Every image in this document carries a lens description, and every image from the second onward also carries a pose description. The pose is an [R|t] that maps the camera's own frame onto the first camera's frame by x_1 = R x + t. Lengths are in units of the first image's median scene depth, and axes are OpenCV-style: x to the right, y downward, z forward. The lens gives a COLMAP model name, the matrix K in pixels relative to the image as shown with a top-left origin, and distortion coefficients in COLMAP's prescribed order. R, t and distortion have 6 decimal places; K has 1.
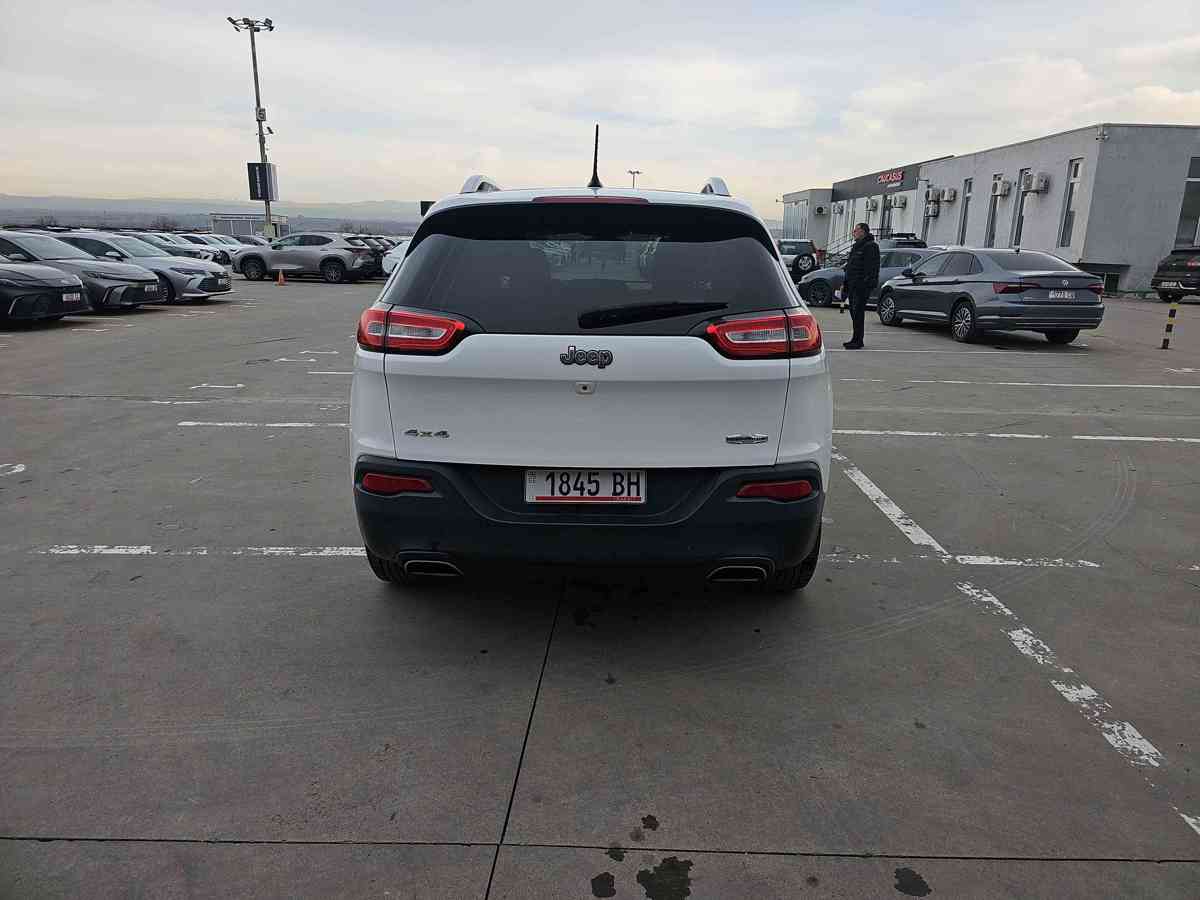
lens RADIAL K [[801.4, 0, 605.5], [0, 801.4, 448.7], [0, 0, 1]] dist [0.091226, -0.095911]
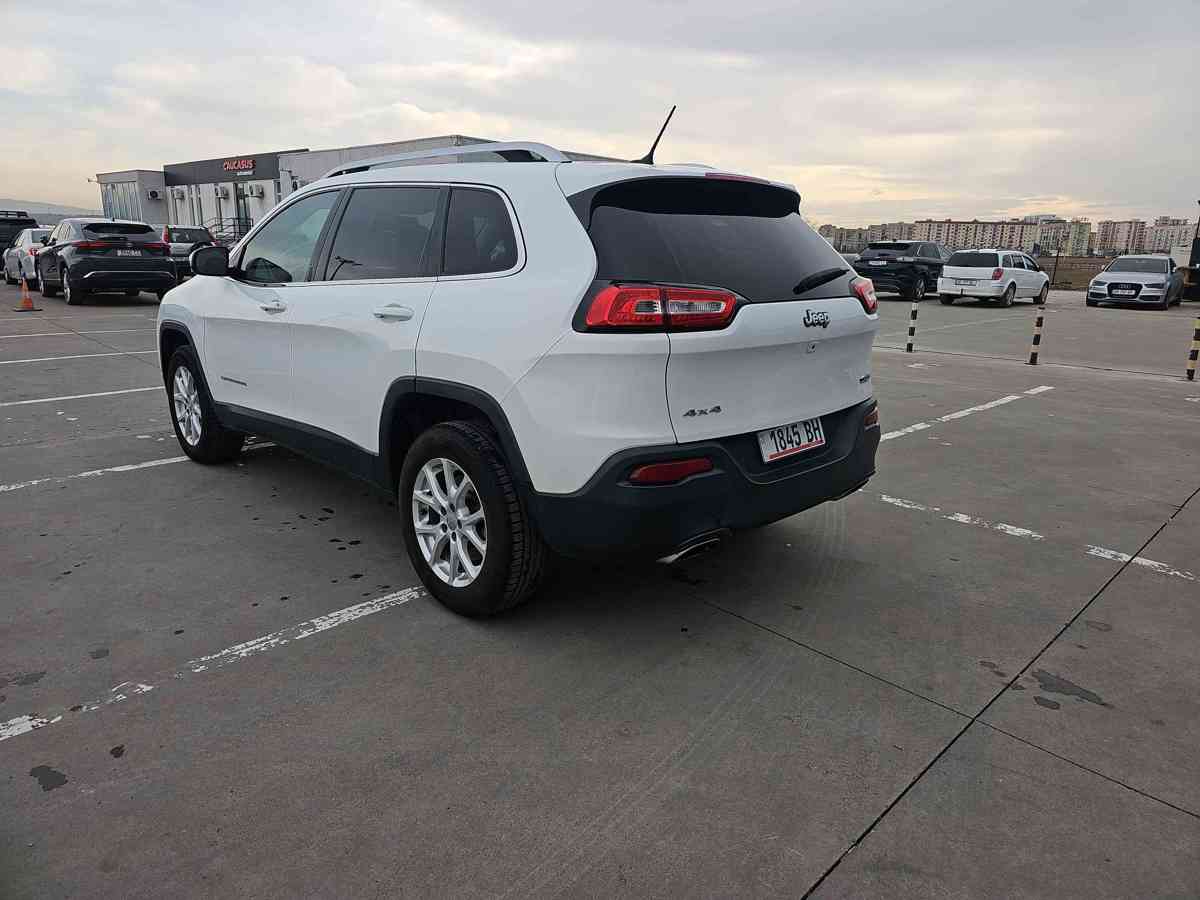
lens RADIAL K [[801.4, 0, 605.5], [0, 801.4, 448.7], [0, 0, 1]] dist [0.091226, -0.095911]
pose [[0.681132, -0.174819, 0.710984, -0.670735], [0.169501, 0.982346, 0.079158, -0.048029], [-0.712270, 0.066596, 0.698739, 0.273359]]
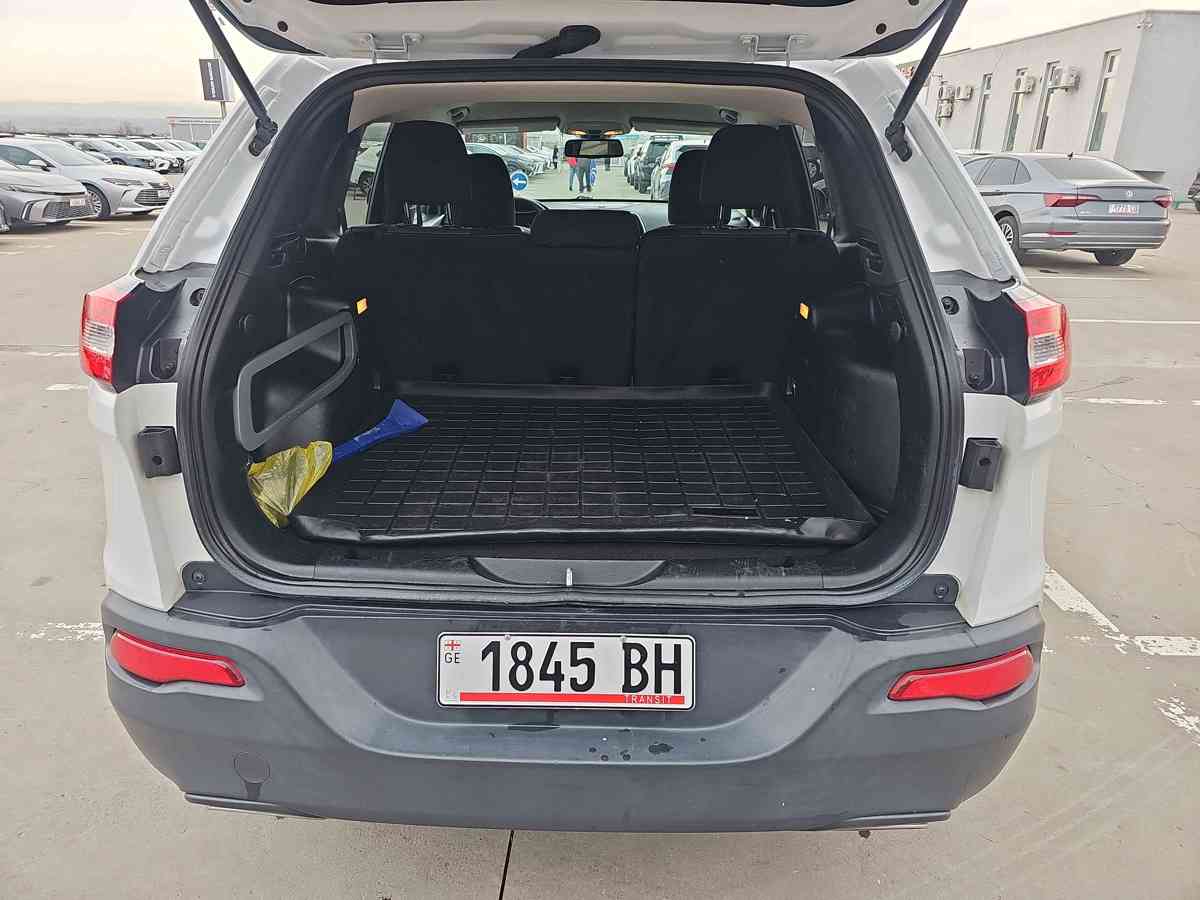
lens RADIAL K [[789.0, 0, 593.8], [0, 789.0, 448.6], [0, 0, 1]] dist [0.059824, -0.056443]
pose [[0.999978, -0.004662, 0.004674, -0.006654], [0.004112, 0.993757, 0.111489, -0.091069], [-0.005165, -0.111467, 0.993755, 0.370208]]
